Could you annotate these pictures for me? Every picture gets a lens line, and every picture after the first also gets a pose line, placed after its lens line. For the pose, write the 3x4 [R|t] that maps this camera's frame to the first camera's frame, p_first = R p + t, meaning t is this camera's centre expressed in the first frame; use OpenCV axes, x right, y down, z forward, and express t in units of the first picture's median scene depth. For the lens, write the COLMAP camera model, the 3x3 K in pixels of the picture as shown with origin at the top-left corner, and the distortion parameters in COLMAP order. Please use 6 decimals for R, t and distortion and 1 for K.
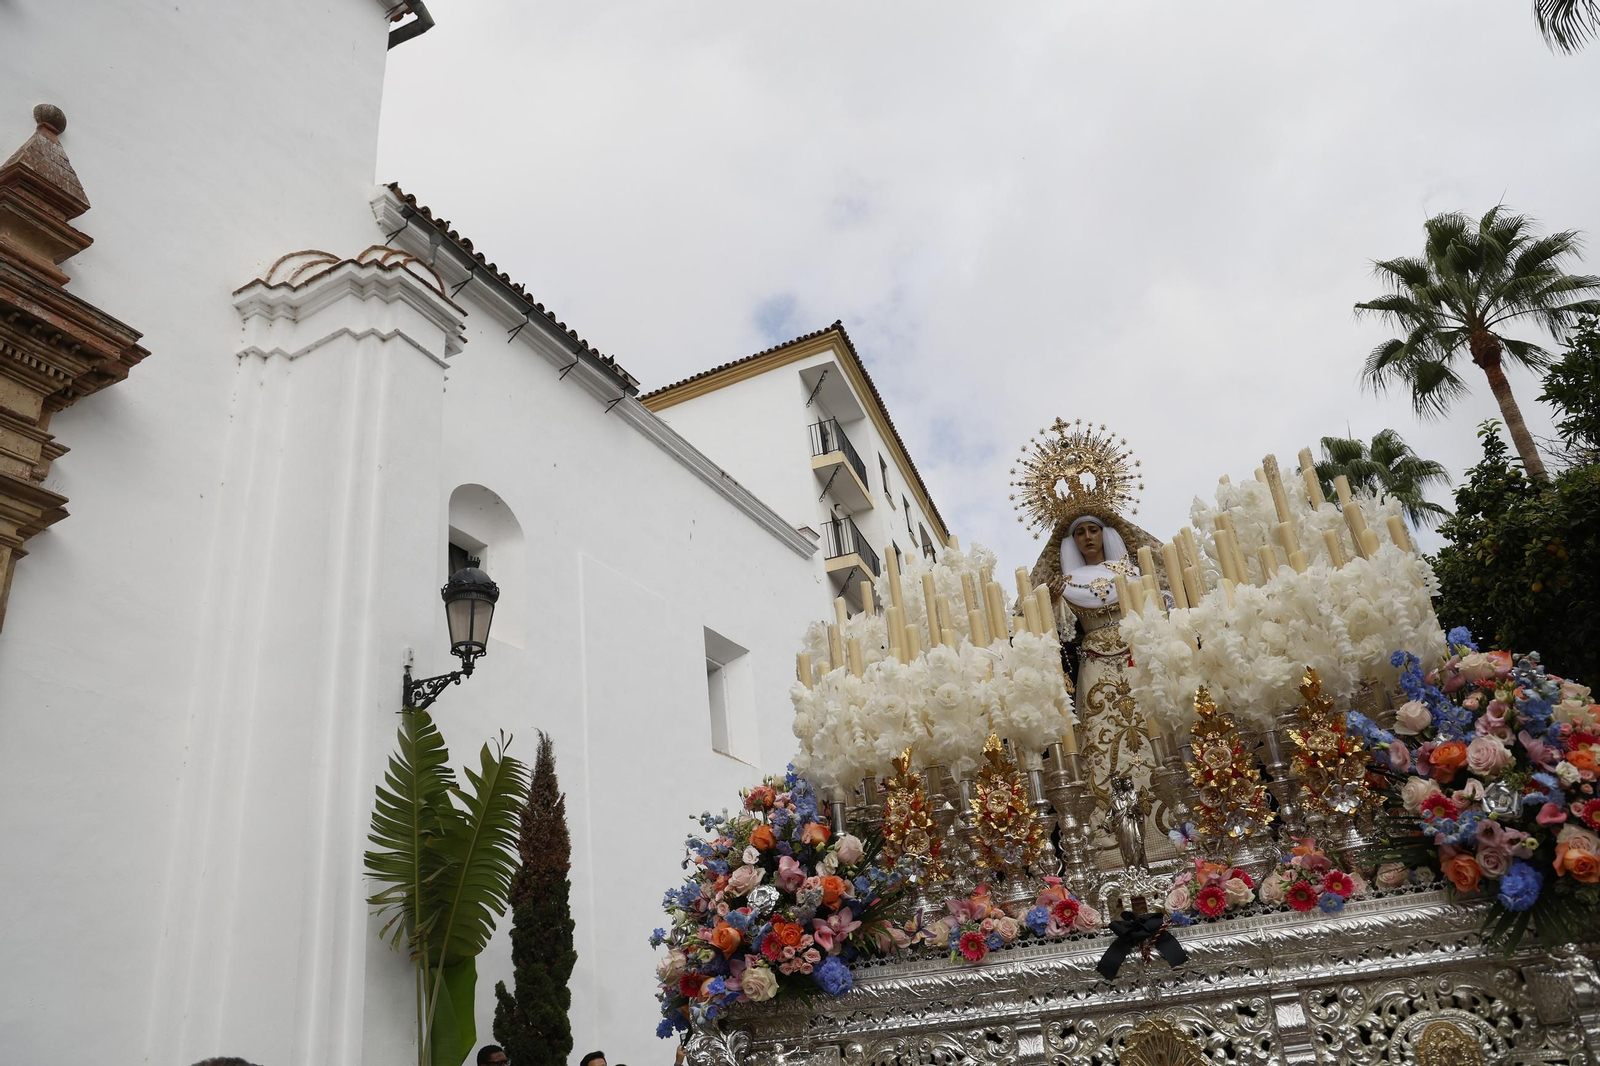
lens RADIAL K [[1134.4, 0, 800.0], [0, 1134.4, 533.0], [0, 0, 1]] dist [-0.042821, 0.001728]
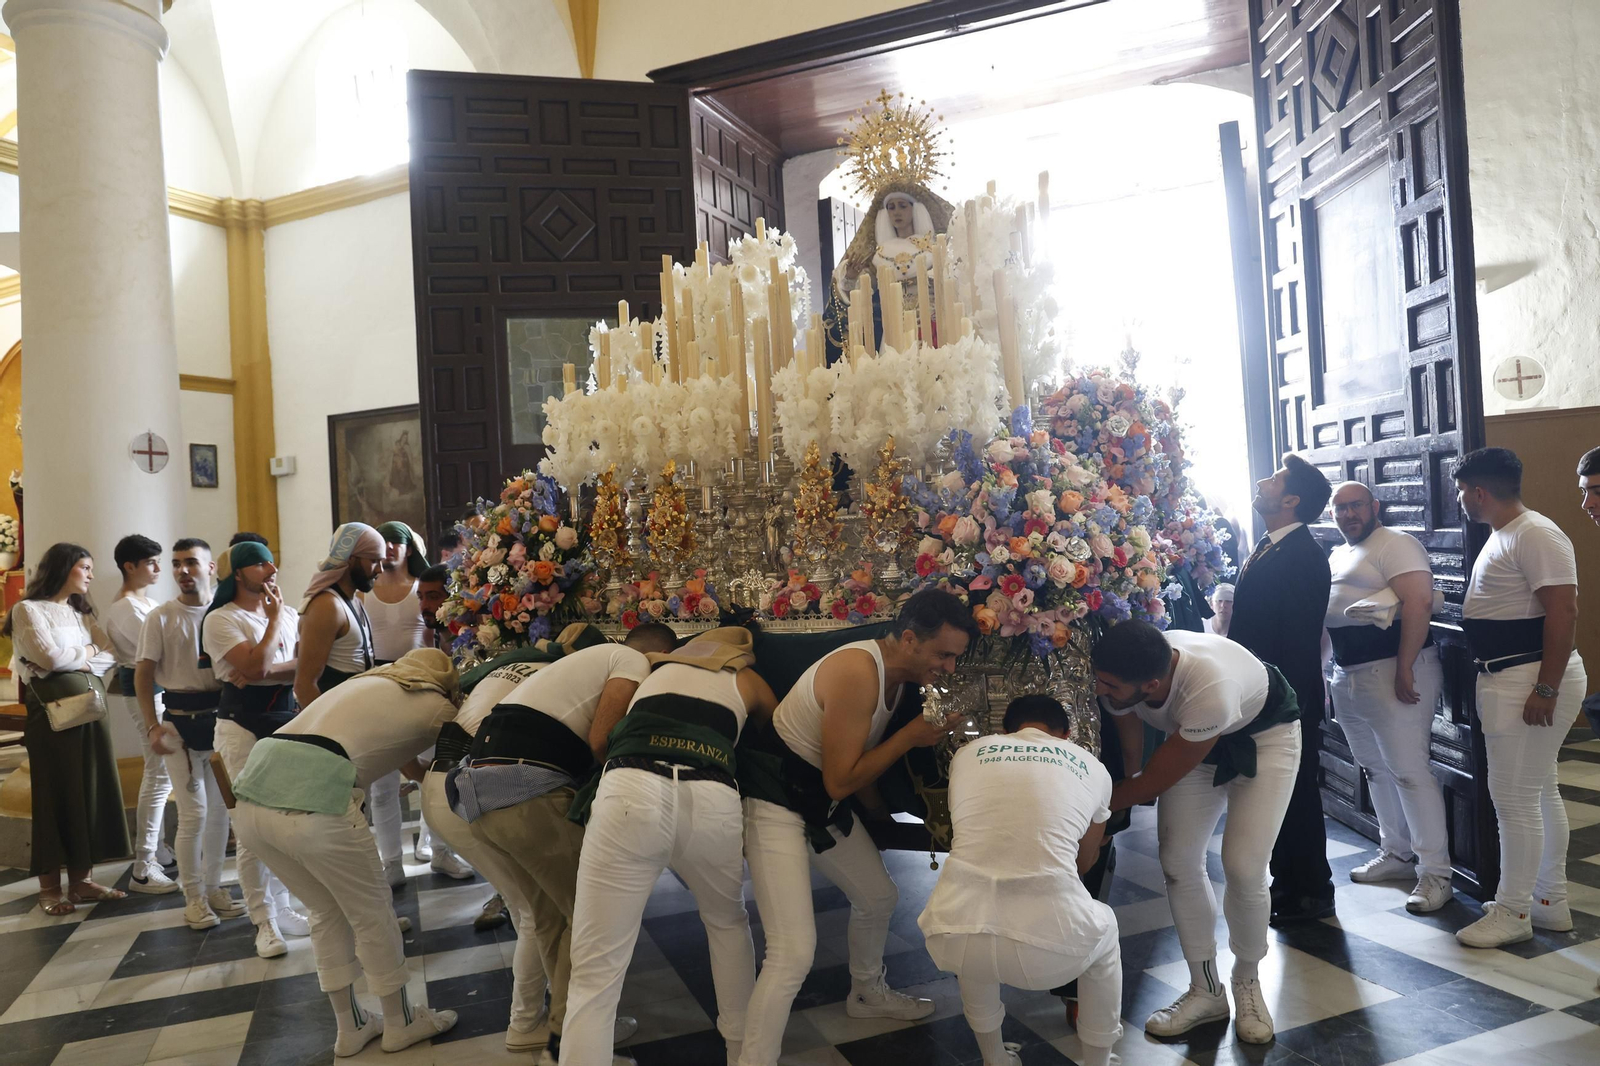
lens RADIAL K [[1134.4, 0, 800.0], [0, 1134.4, 533.0], [0, 0, 1]] dist [-0.042821, 0.001728]
pose [[0.998379, 0.036348, -0.043795, 0.390839], [-0.014662, 0.907781, 0.419189, -0.303031], [0.054993, -0.417867, 0.906842, -0.207970]]
